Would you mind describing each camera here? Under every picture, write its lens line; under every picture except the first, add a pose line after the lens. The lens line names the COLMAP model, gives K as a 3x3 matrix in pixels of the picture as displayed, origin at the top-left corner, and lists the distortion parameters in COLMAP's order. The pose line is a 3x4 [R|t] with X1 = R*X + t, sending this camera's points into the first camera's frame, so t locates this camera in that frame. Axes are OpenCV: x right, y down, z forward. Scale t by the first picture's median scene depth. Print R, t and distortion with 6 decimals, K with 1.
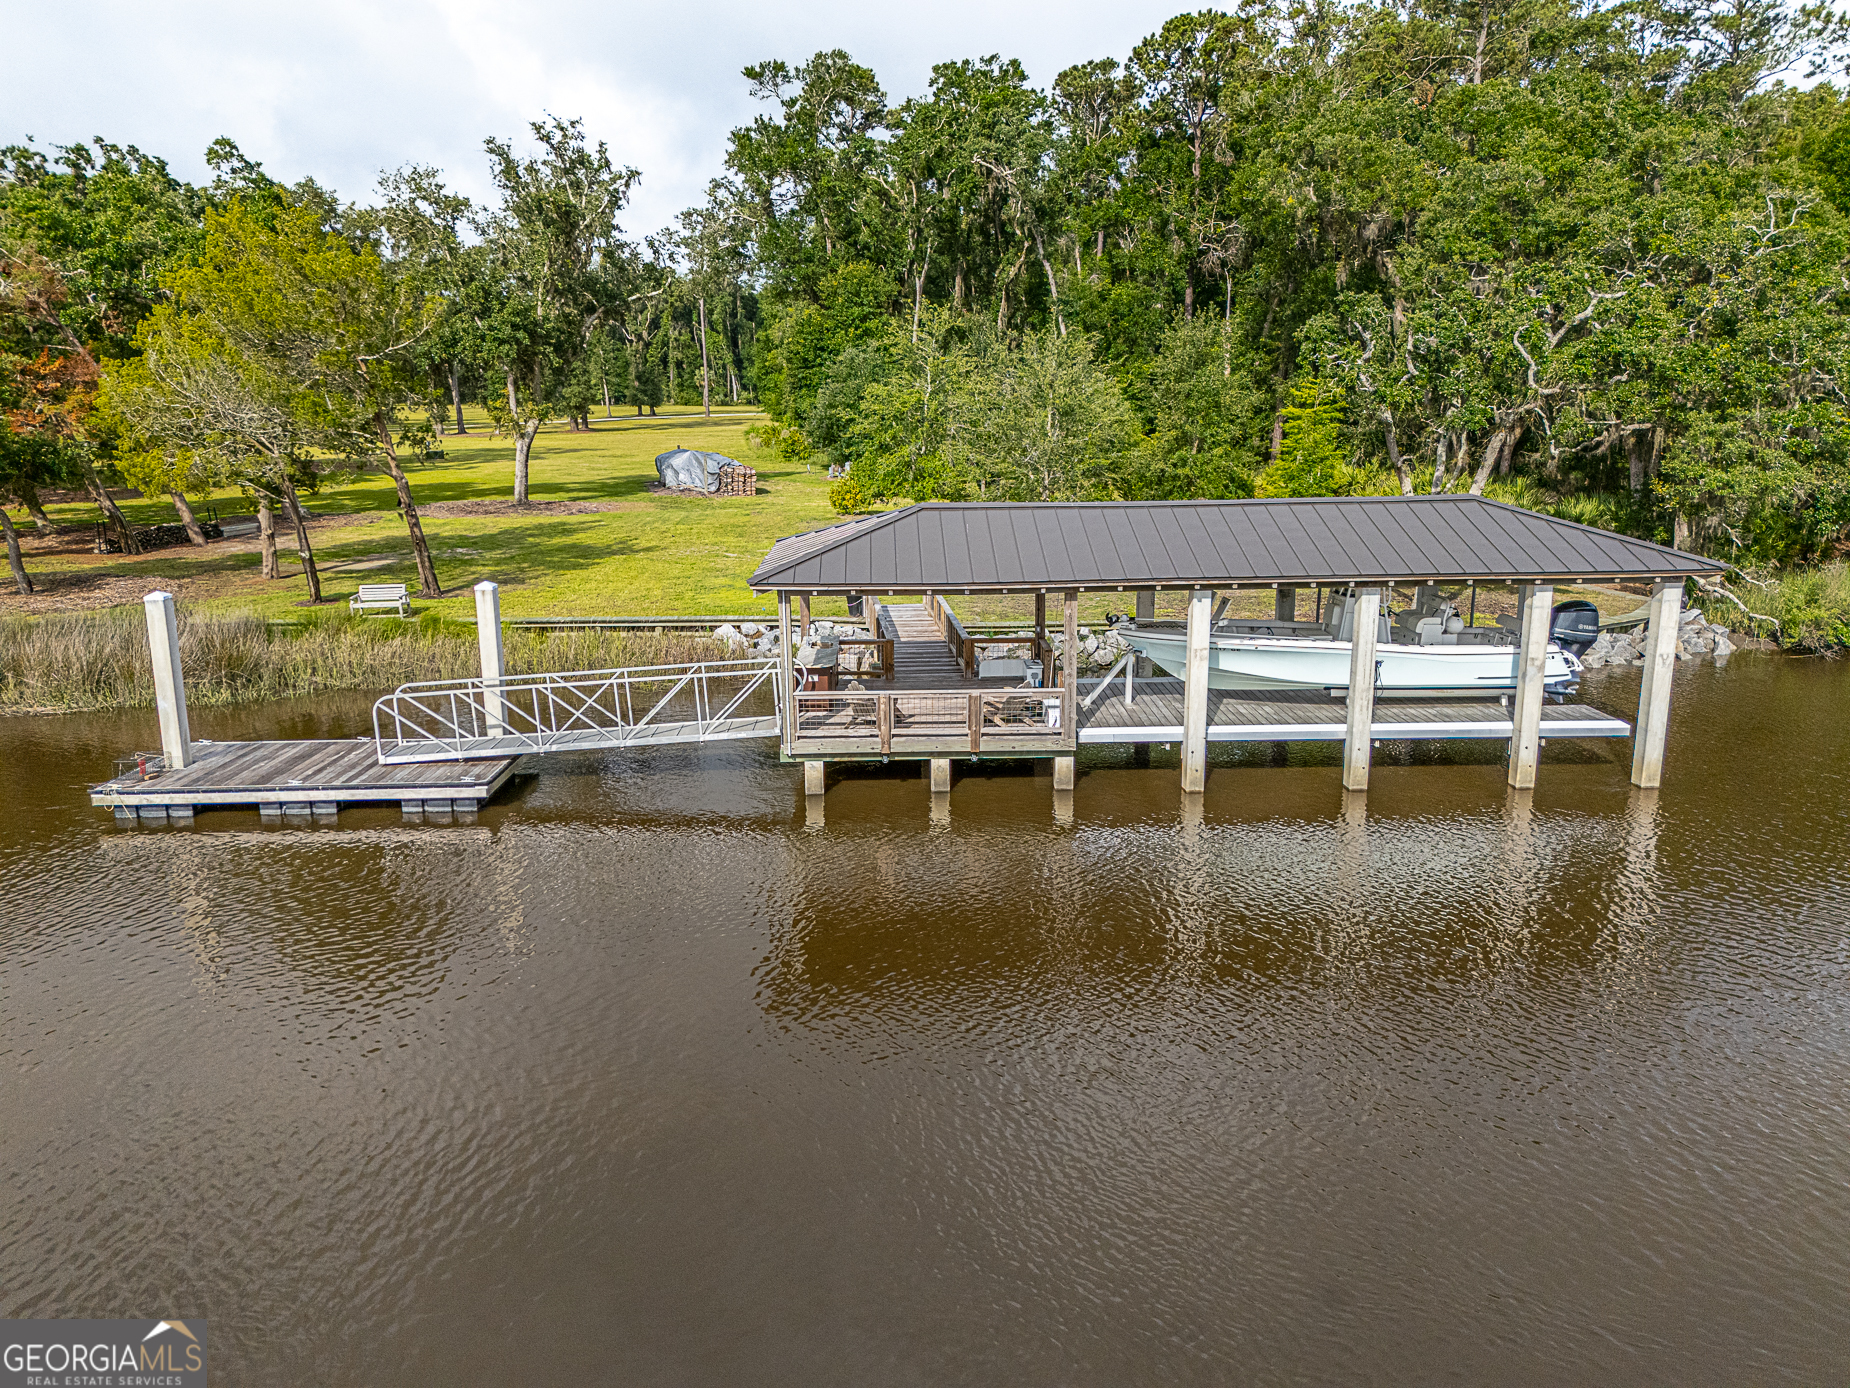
lens RADIAL K [[1352.5, 0, 923.3], [0, 1352.5, 693.3], [0, 0, 1]] dist [0.111631, -0.090815]
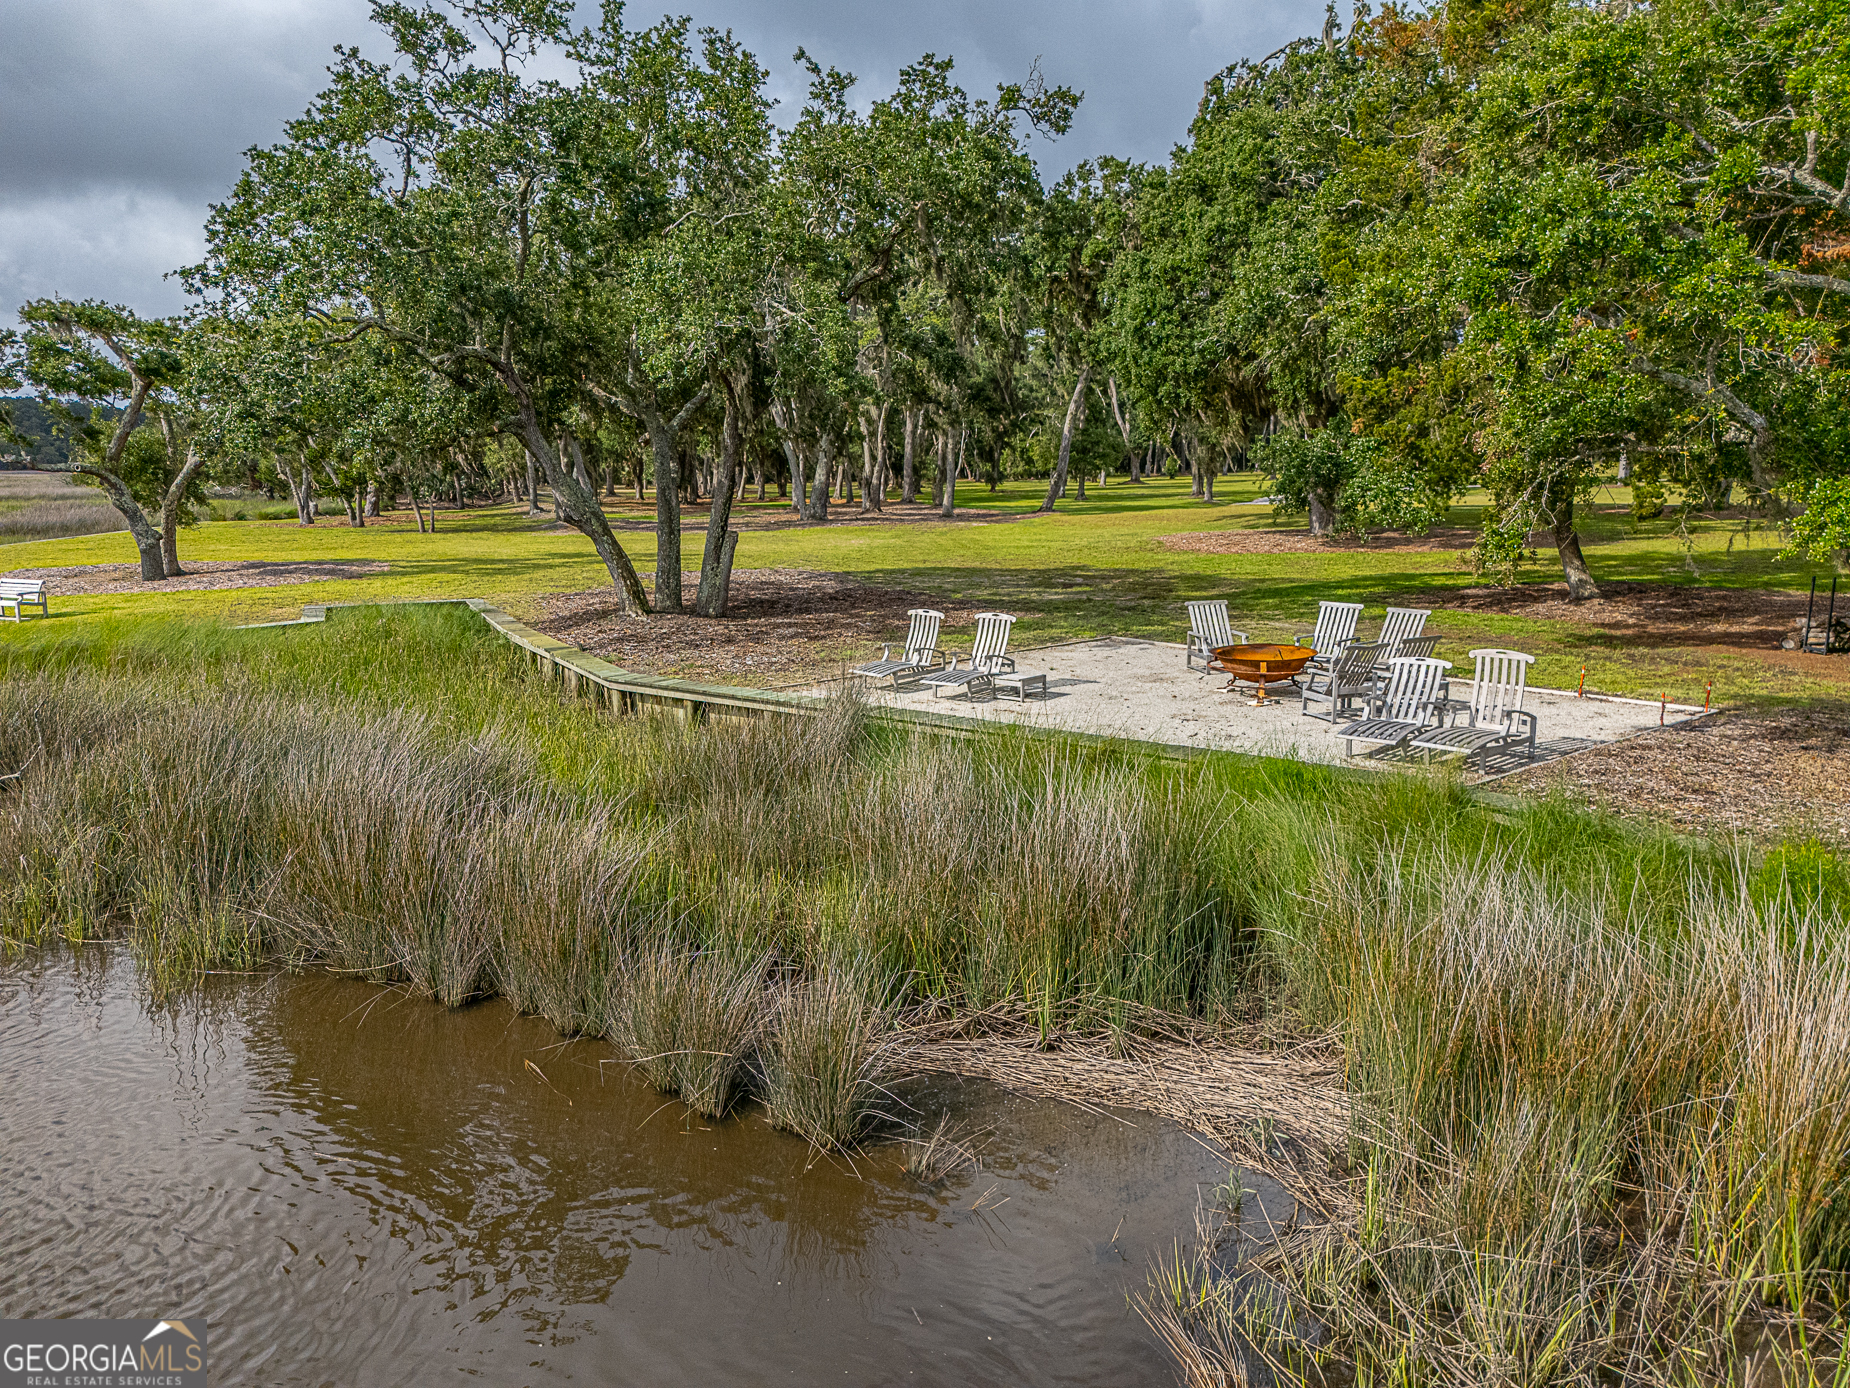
lens RADIAL K [[1352.5, 0, 925.2], [0, 1352.5, 686.2], [0, 0, 1]] dist [0.111631, -0.090815]
pose [[0.718765, 0.118048, -0.685158, -0.510192], [-0.157076, 0.987572, 0.005371, -0.050207], [0.677277, 0.103761, 0.728374, 0.514208]]
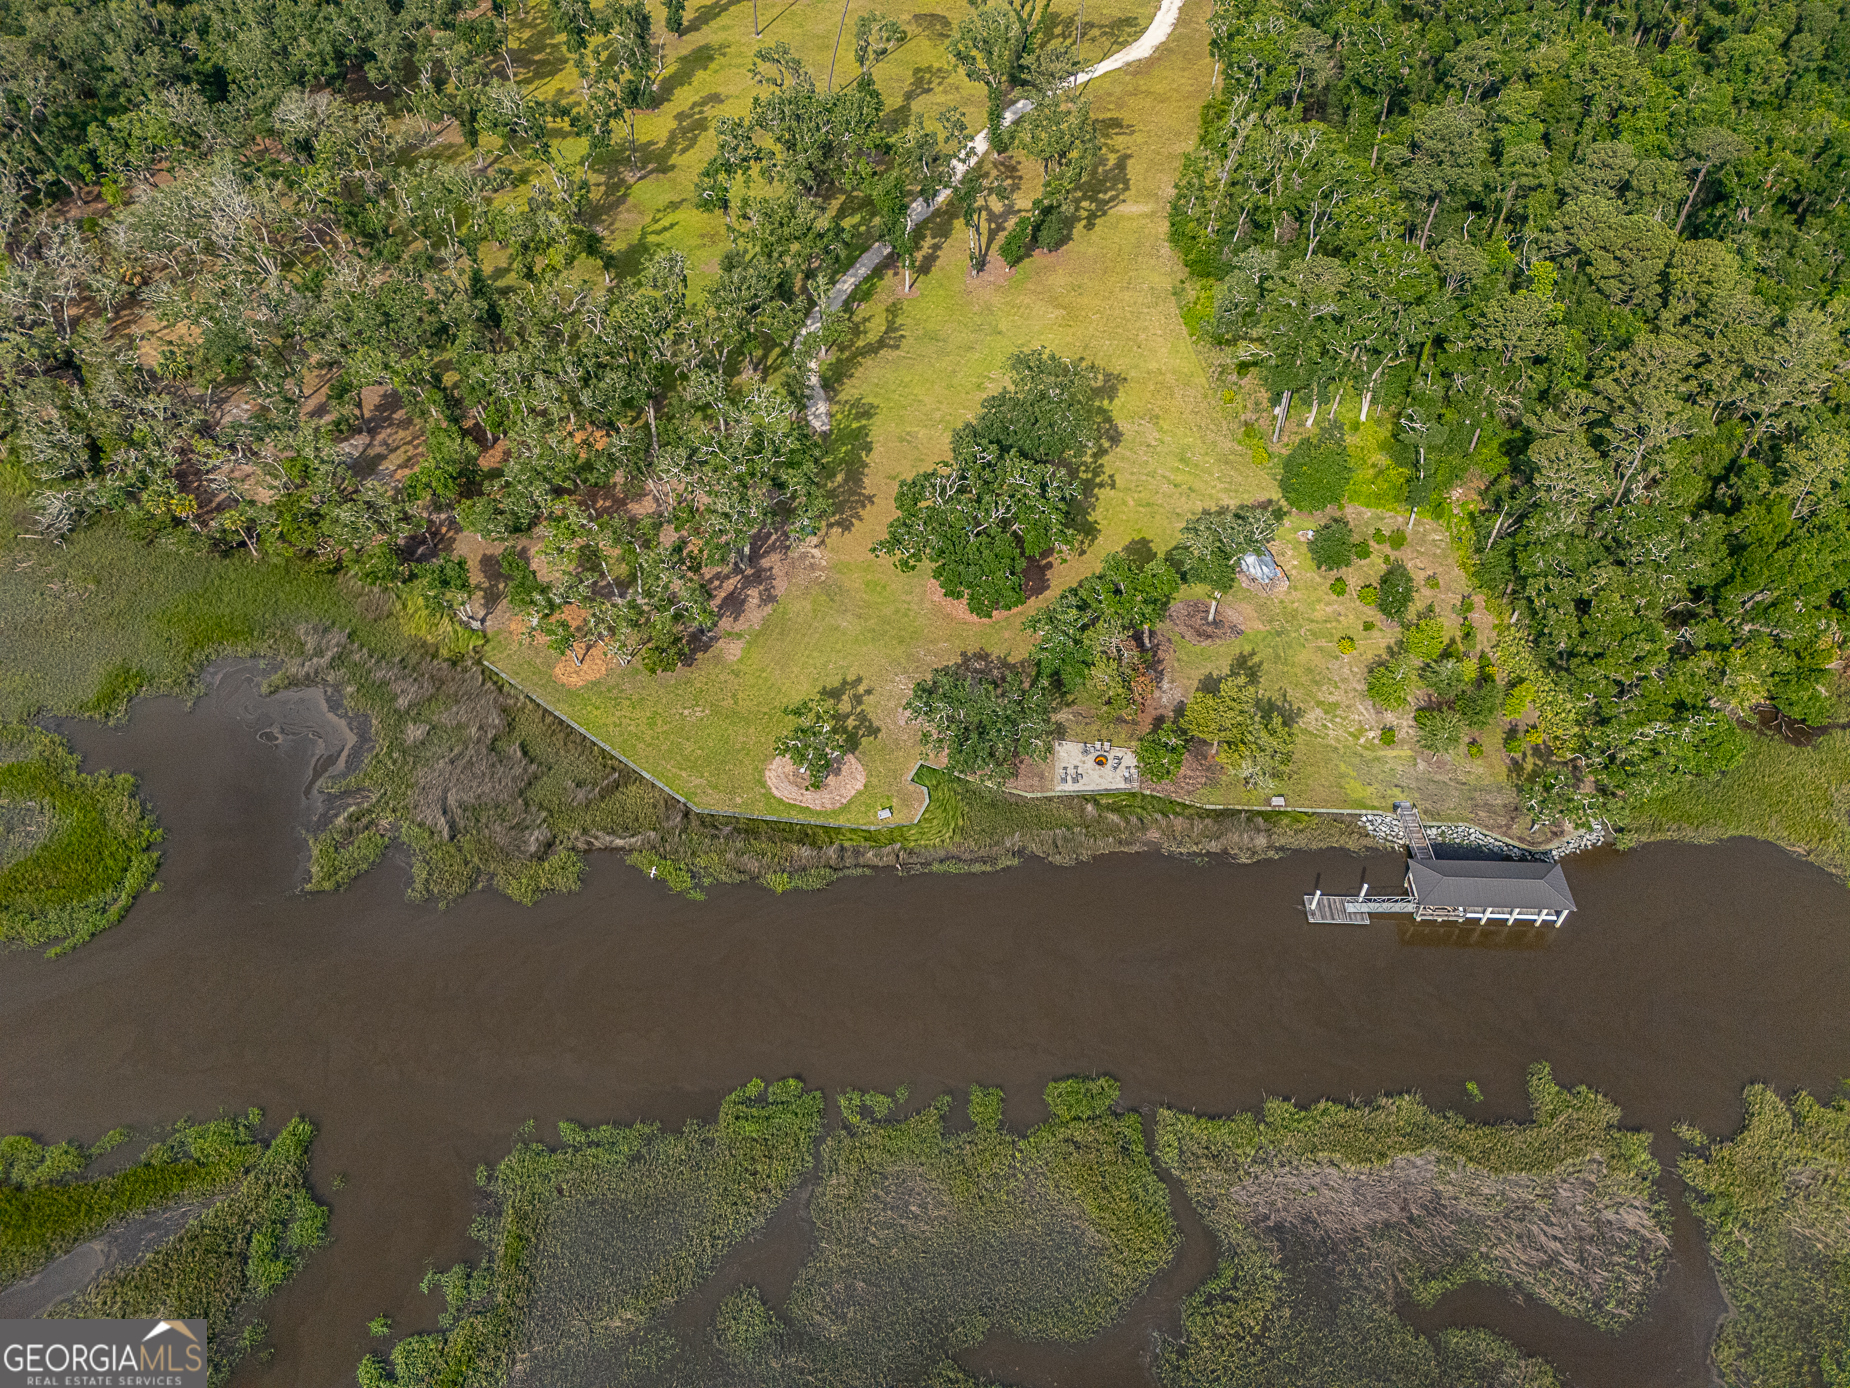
lens RADIAL K [[1352.5, 0, 924.7], [0, 1352.5, 689.7], [0, 0, 1]] dist [0.111631, -0.090815]
pose [[0.998776, 0.046093, -0.017953, -1.086359], [-0.028277, 0.829821, 0.557313, -2.027635], [0.040586, -0.556123, 0.830108, -1.773157]]
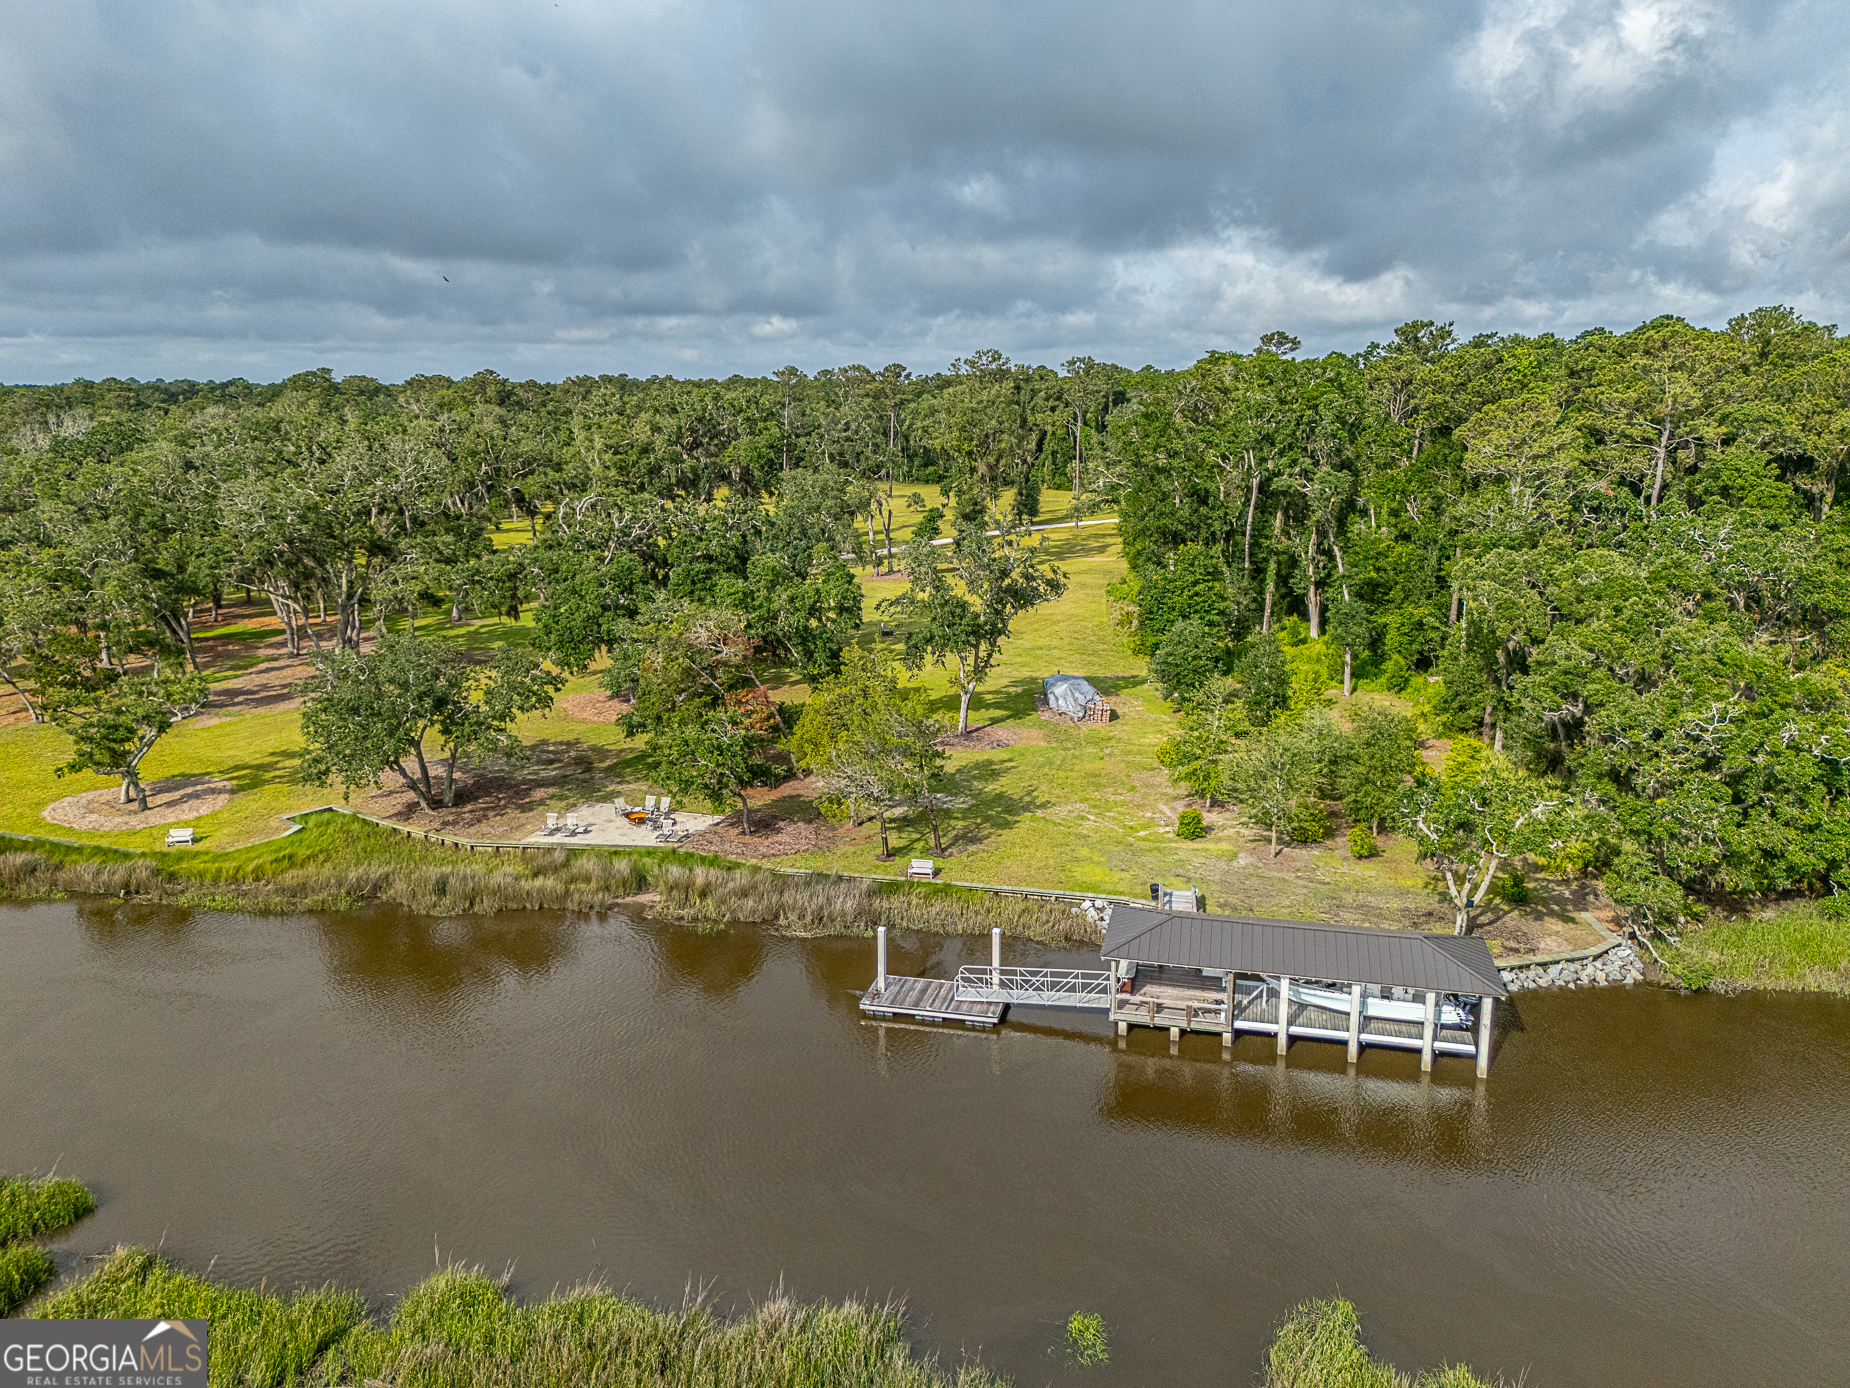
lens RADIAL K [[1352.5, 0, 921.8], [0, 1352.5, 690.3], [0, 0, 1]] dist [0.111631, -0.090815]
pose [[0.965701, 0.059585, -0.252727, 0.077321], [-0.060206, 0.998172, 0.005286, -0.264693], [0.252580, 0.010111, 0.967523, -0.736018]]
